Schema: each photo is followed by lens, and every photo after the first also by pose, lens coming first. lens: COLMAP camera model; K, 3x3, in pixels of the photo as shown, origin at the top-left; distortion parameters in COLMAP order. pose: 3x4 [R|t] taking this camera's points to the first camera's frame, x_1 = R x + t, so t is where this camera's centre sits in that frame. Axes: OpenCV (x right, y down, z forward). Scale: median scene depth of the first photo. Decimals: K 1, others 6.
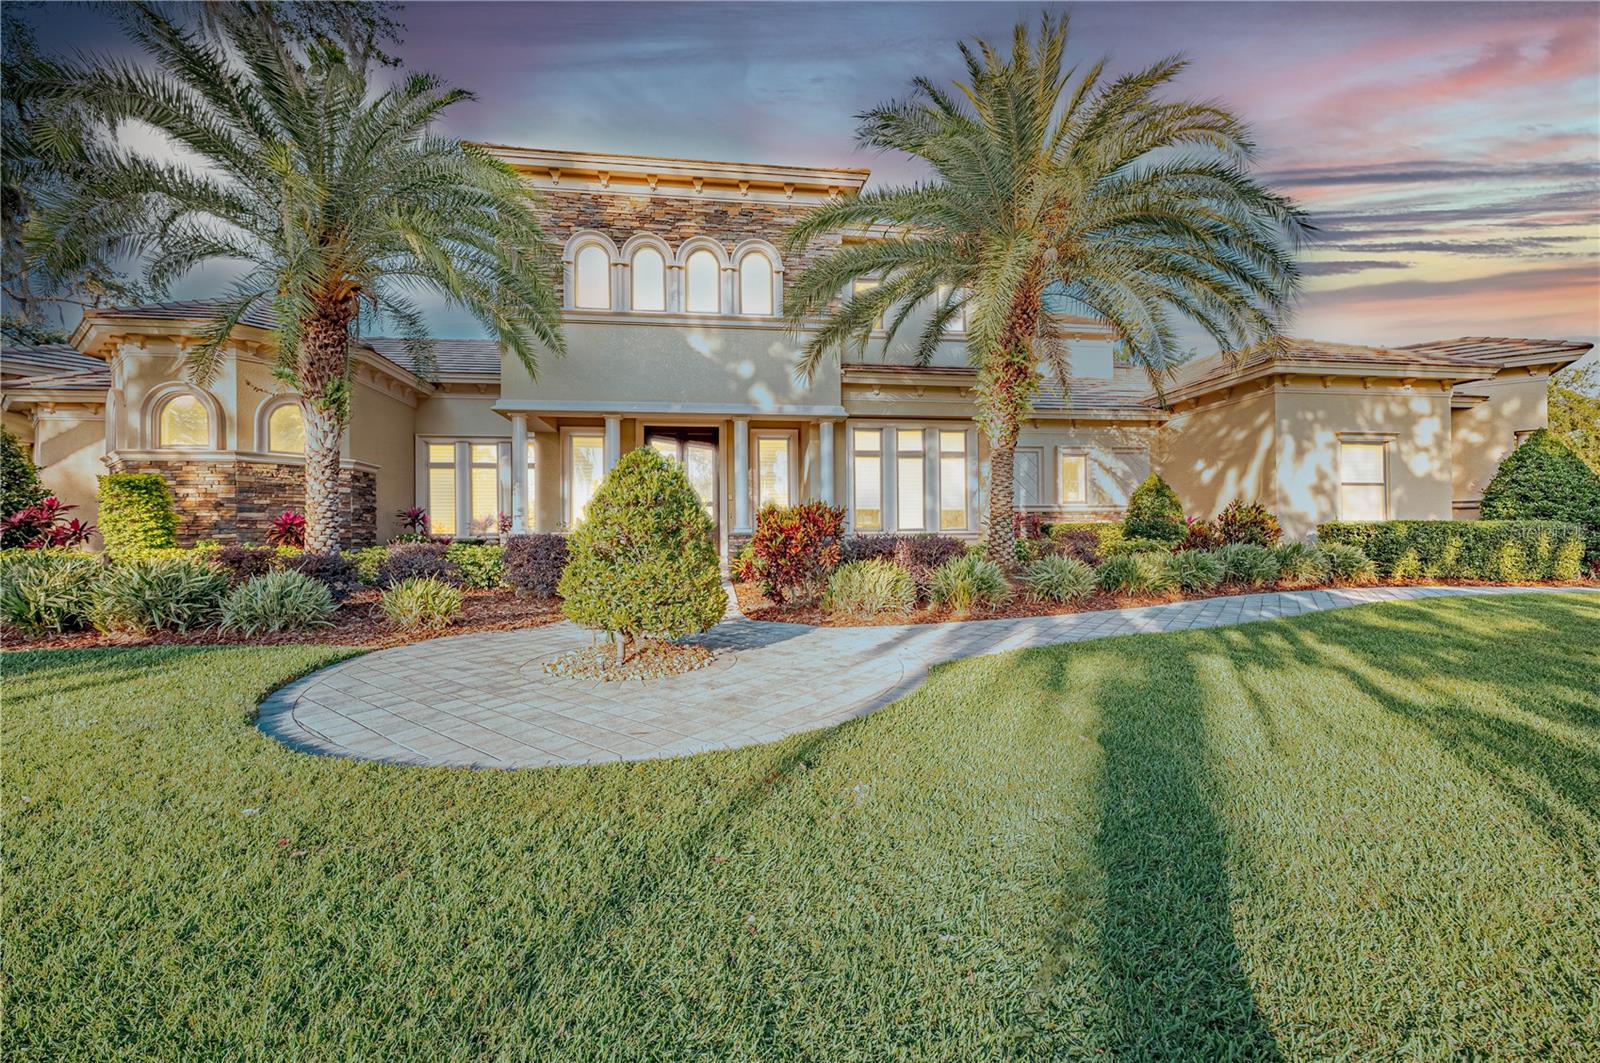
lens RADIAL K [[669.2, 0, 800.0], [0, 669.2, 531.5], [0, 0, 1]] dist [-0.001249, -0.000698]
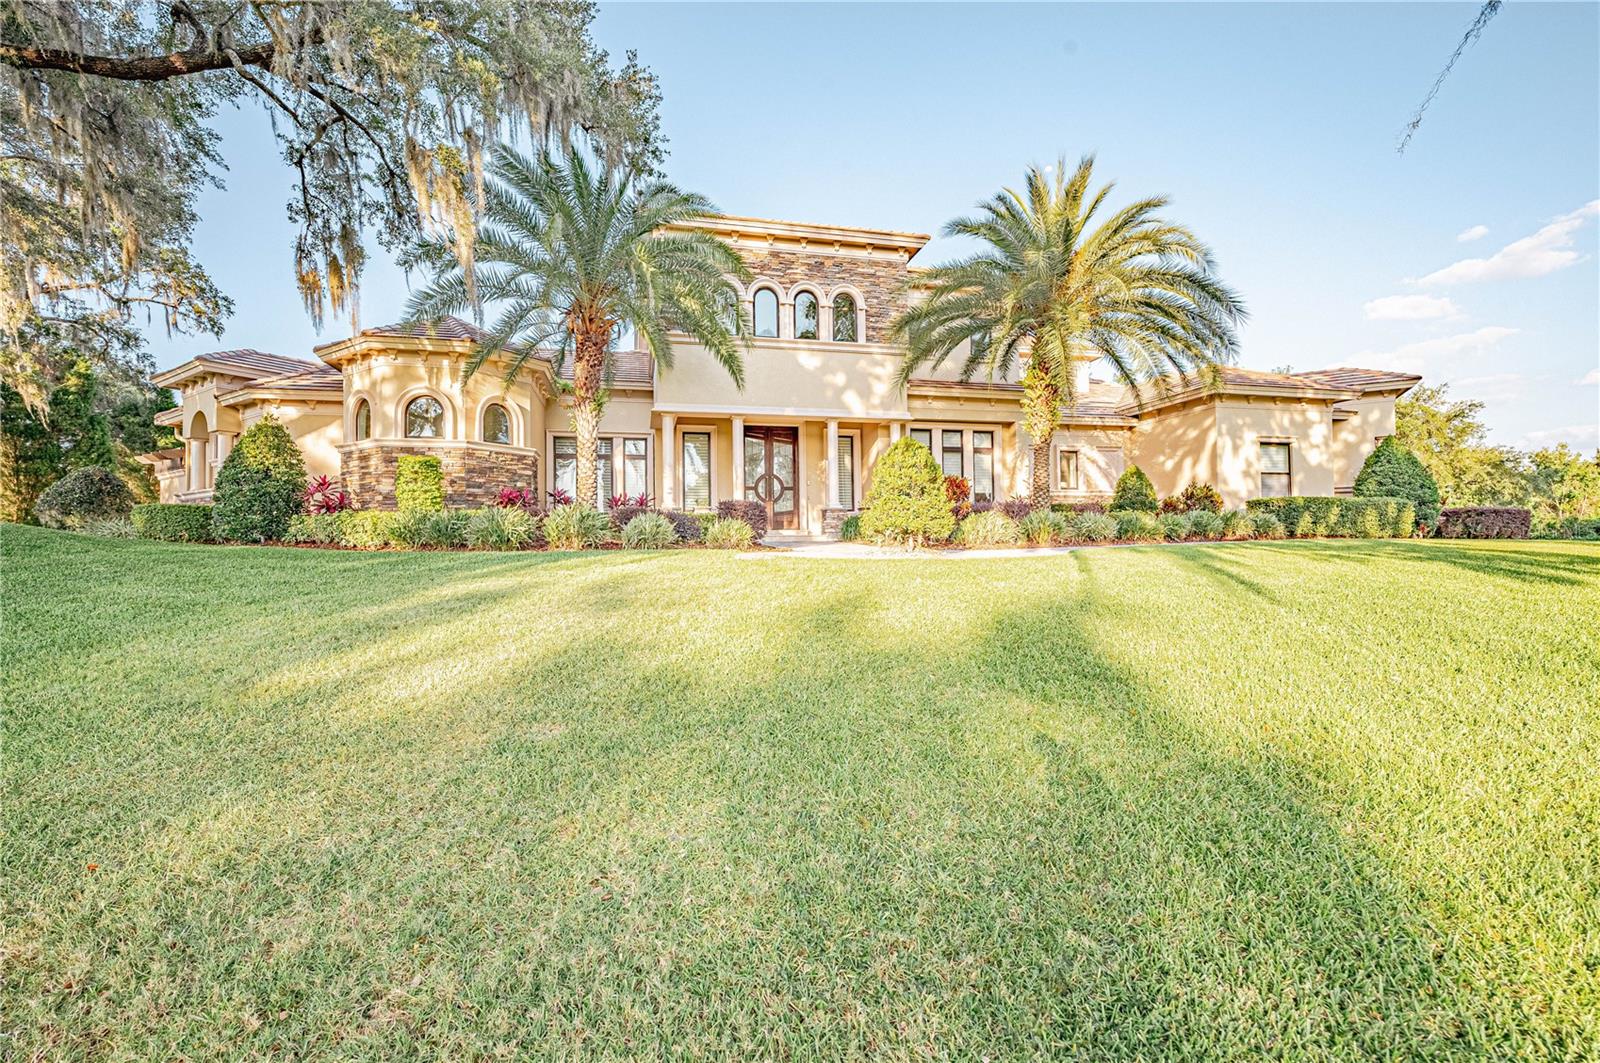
lens RADIAL K [[669.2, 0, 800.0], [0, 669.2, 531.5], [0, 0, 1]] dist [-0.001249, -0.000698]
pose [[0.995667, -0.002438, 0.092960, -0.287347], [0.002727, 0.999992, -0.002981, 0.055424], [-0.092952, 0.003222, 0.995665, -0.312235]]
